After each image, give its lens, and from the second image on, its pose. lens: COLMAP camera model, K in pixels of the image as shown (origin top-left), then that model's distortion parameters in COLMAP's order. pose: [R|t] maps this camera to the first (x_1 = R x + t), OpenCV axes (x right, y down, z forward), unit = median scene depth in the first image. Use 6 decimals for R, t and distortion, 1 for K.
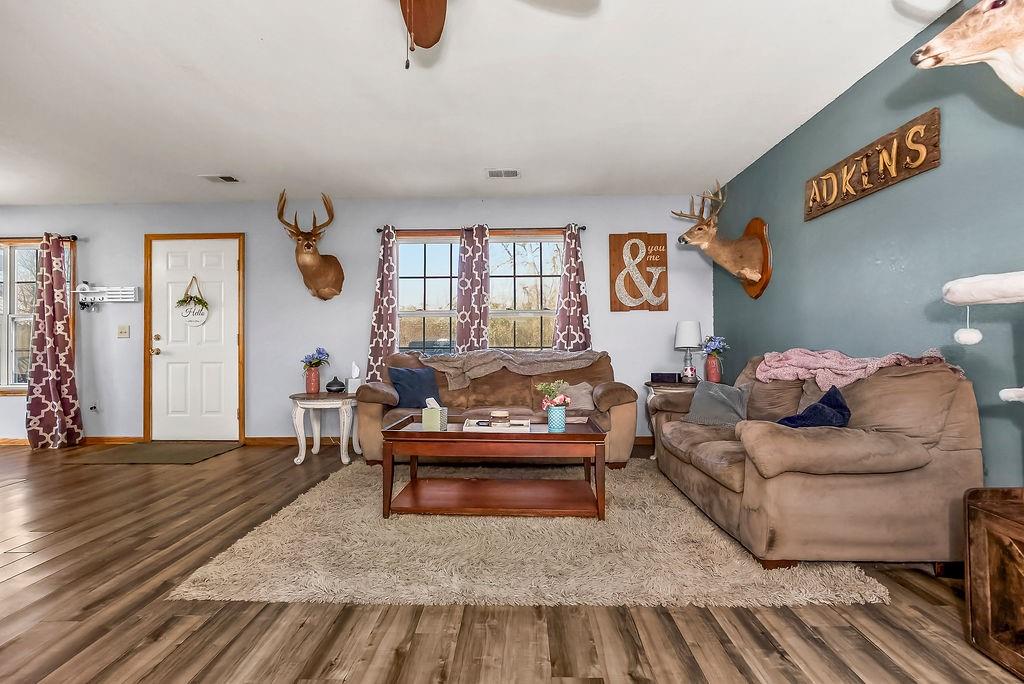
lens RADIAL K [[480.2, 0, 515.5], [0, 480.2, 338.7], [0, 0, 1]] dist [-0.040734, 0.019957]
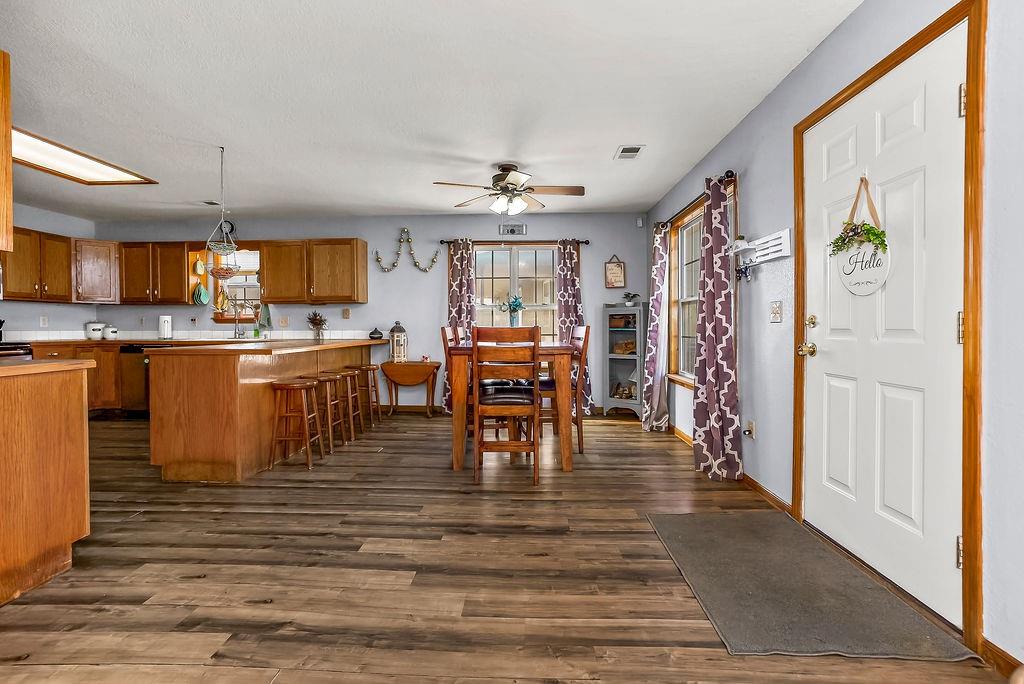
lens RADIAL K [[480.2, 0, 505.0], [0, 480.2, 328.3], [0, 0, 1]] dist [-0.040734, 0.019957]
pose [[-0.028753, 0.010011, -0.999536, -0.249310], [0.012097, 0.999880, 0.009666, -0.004230], [0.999513, -0.011813, -0.028870, 0.701271]]
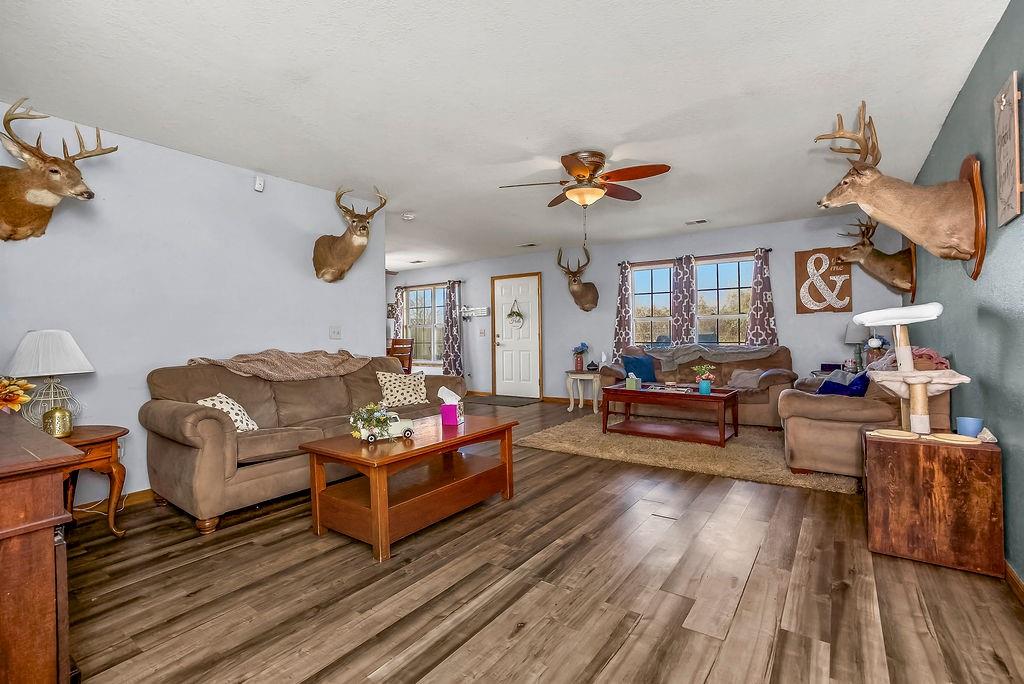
lens RADIAL K [[480.2, 0, 512.3], [0, 480.2, 337.6], [0, 0, 1]] dist [-0.040734, 0.019957]
pose [[0.828529, -0.001496, -0.559944, 0.278101], [0.014114, 0.999735, 0.018213, -0.028059], [0.559768, -0.022993, 0.828330, -0.440488]]
